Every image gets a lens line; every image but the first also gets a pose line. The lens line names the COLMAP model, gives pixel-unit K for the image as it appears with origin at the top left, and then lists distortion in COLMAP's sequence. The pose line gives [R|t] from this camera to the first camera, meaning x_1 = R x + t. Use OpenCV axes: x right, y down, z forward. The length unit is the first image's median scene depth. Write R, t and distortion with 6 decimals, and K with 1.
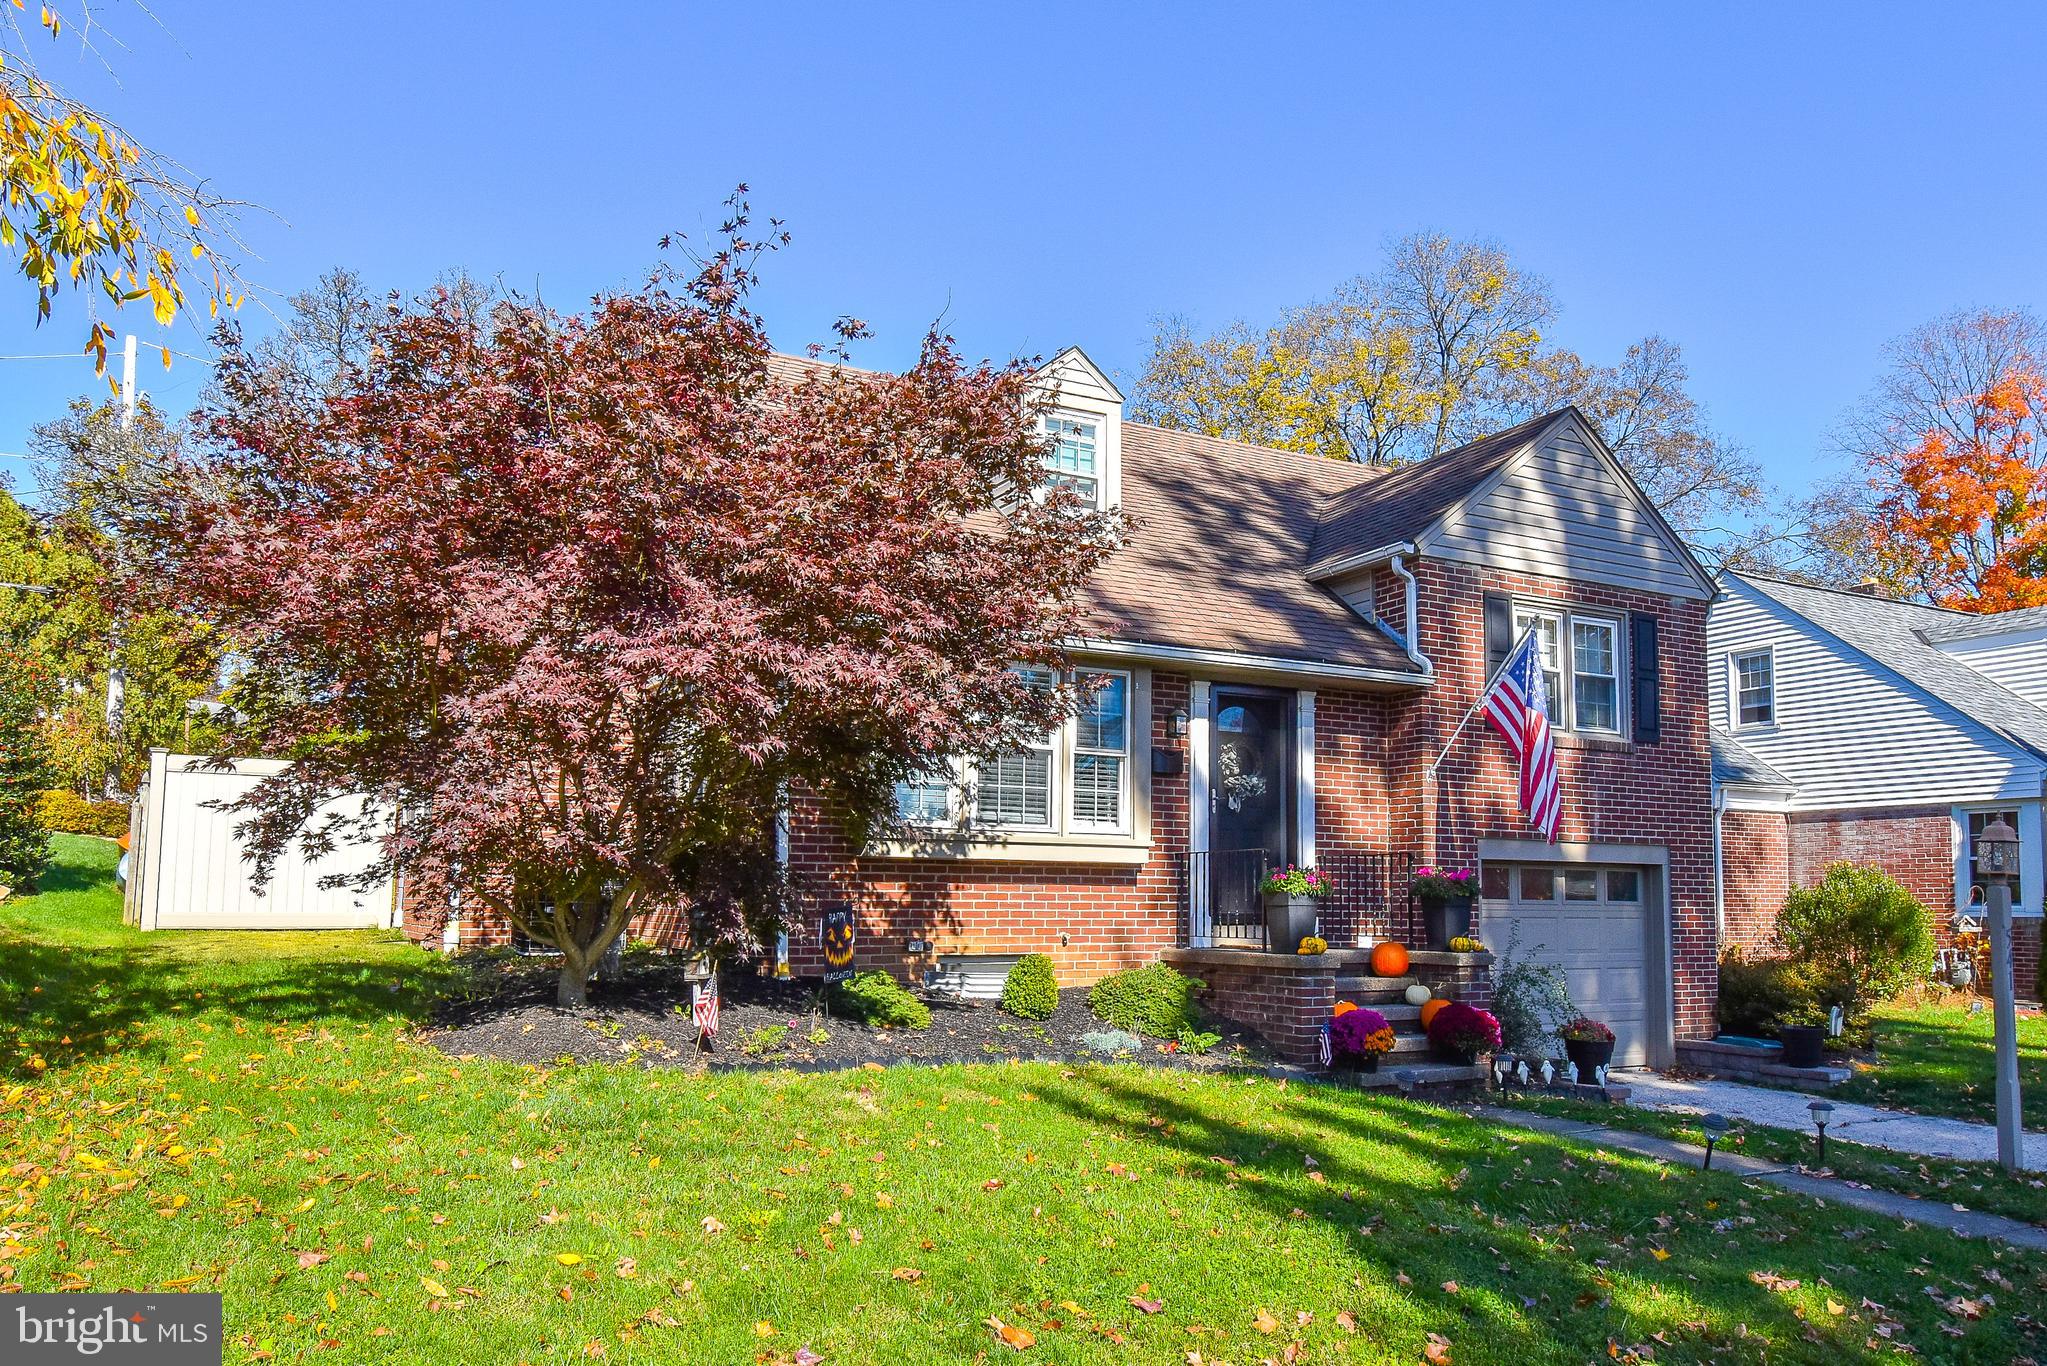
lens RADIAL K [[1288.2, 0, 1023.5], [0, 1288.2, 683.0], [0, 0, 1]] dist [0.001950, 0.000395]
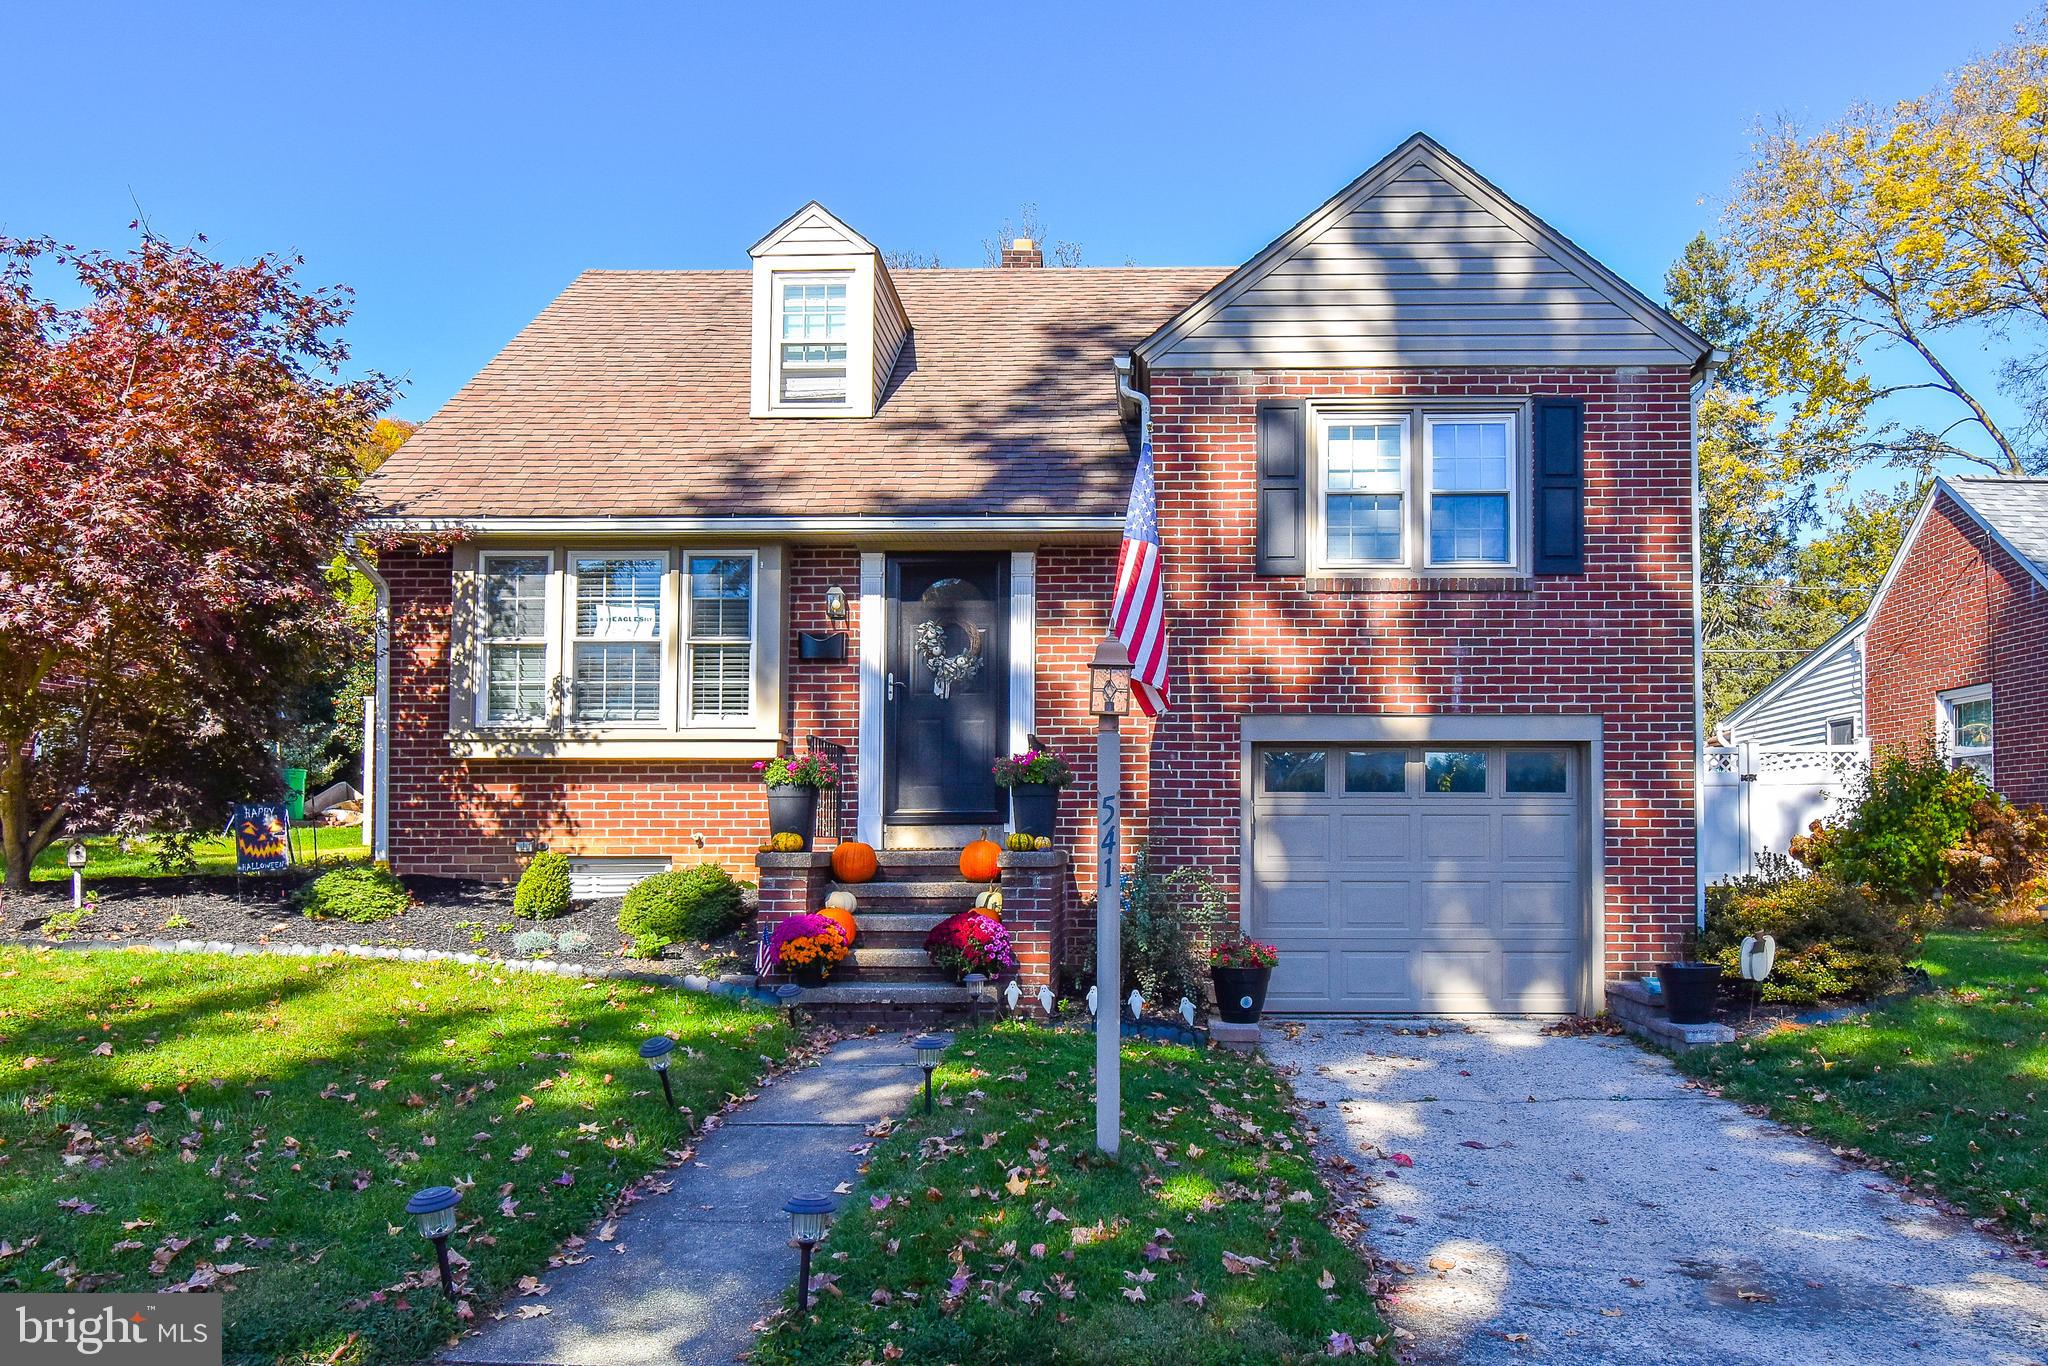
lens RADIAL K [[1308.7, 0, 1024.0], [0, 1308.7, 683.0], [0, 0, 1]] dist [0.000683, -0.000499]
pose [[0.893305, -0.059350, -0.445516, 0.667336], [0.083309, 0.995931, 0.034369, 0.069710], [0.441663, -0.067817, 0.894614, 0.250948]]
